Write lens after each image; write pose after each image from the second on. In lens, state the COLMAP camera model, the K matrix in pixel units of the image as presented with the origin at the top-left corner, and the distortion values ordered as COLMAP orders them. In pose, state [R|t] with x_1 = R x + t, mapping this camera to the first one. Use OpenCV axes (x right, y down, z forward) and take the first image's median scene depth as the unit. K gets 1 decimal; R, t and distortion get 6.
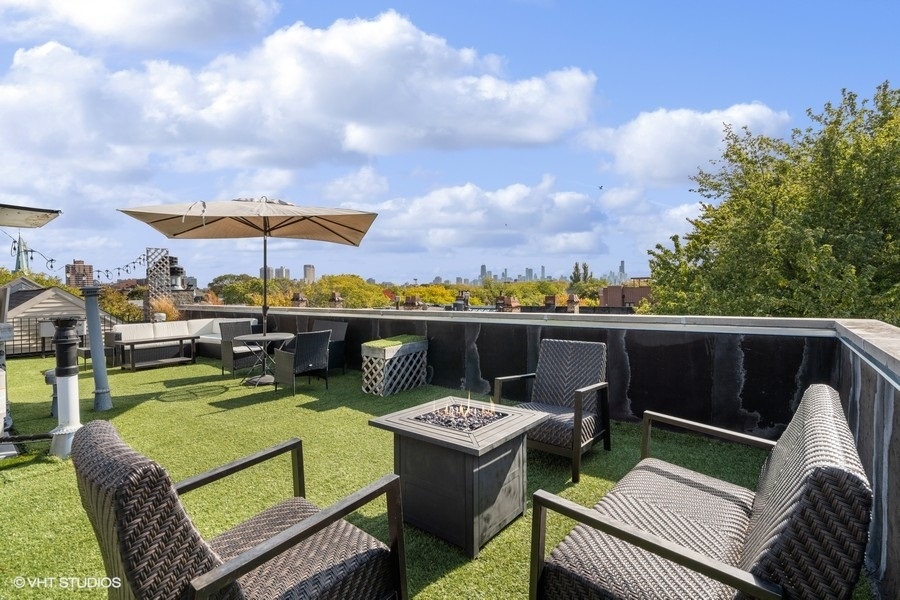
lens RADIAL K [[415.2, 0, 452.7], [0, 415.2, 296.9], [0, 0, 1]] dist [-0.003731, -0.000626]
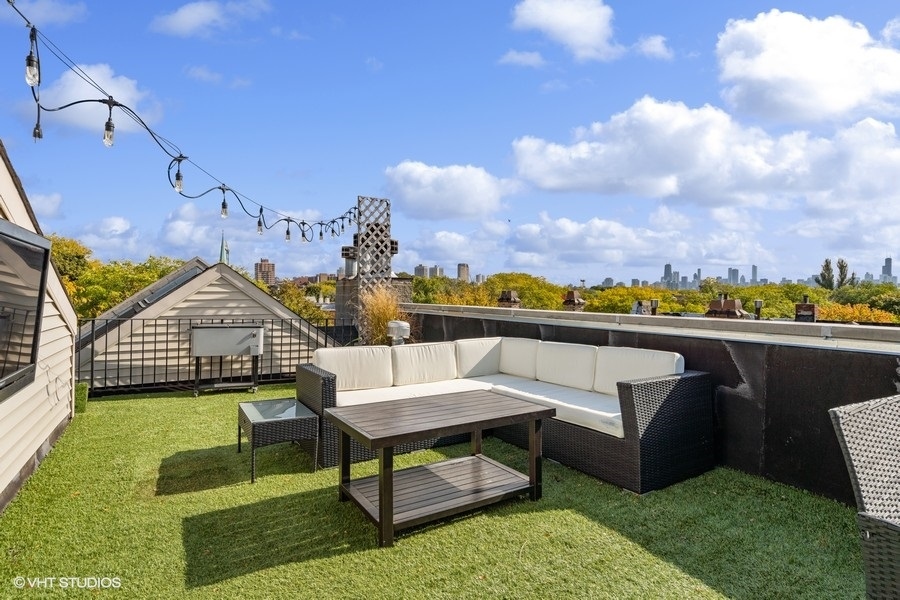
lens RADIAL K [[464.0, 0, 448.3], [0, 464.0, 296.0], [0, 0, 1]] dist [0.000978, 0.000300]
pose [[0.936688, 0.025134, -0.349263, -0.123657], [-0.028245, 0.999594, -0.003818, 0.003371], [0.349025, 0.013441, 0.937017, 0.141704]]
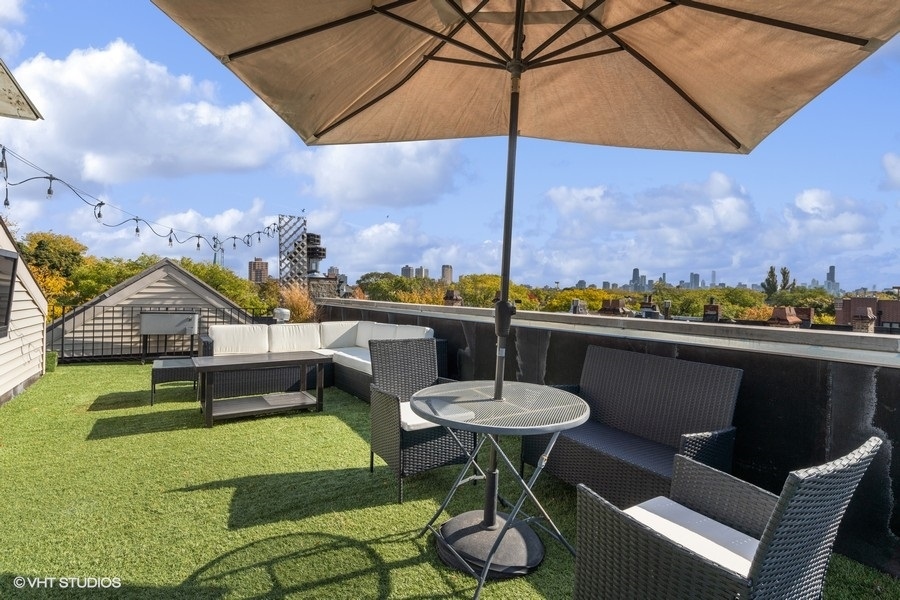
lens RADIAL K [[436.8, 0, 450.2], [0, 436.8, 296.3], [0, 0, 1]] dist [-0.000315, -0.000420]
pose [[0.948218, 0.037395, -0.315410, -0.066820], [-0.040429, 0.999178, -0.003079, 0.003312], [0.315036, 0.015672, 0.948950, 0.116547]]
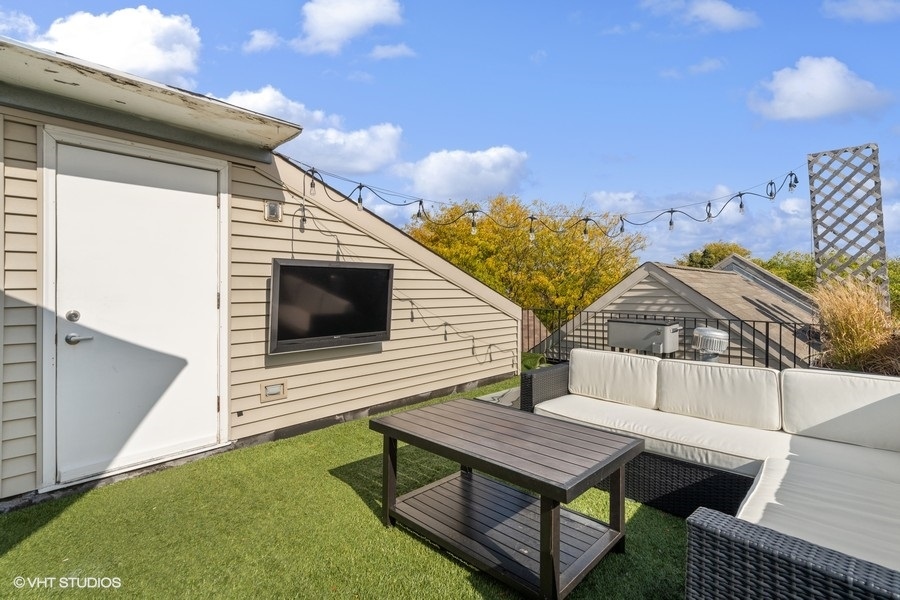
lens RADIAL K [[415.2, 0, 452.7], [0, 415.2, 296.9], [0, 0, 1]] dist [-0.003731, -0.000626]
pose [[-0.091199, 0.037159, -0.995139, -0.093869], [-0.005099, 0.999273, 0.037781, 0.000868], [0.995820, 0.008520, -0.090943, 0.210515]]
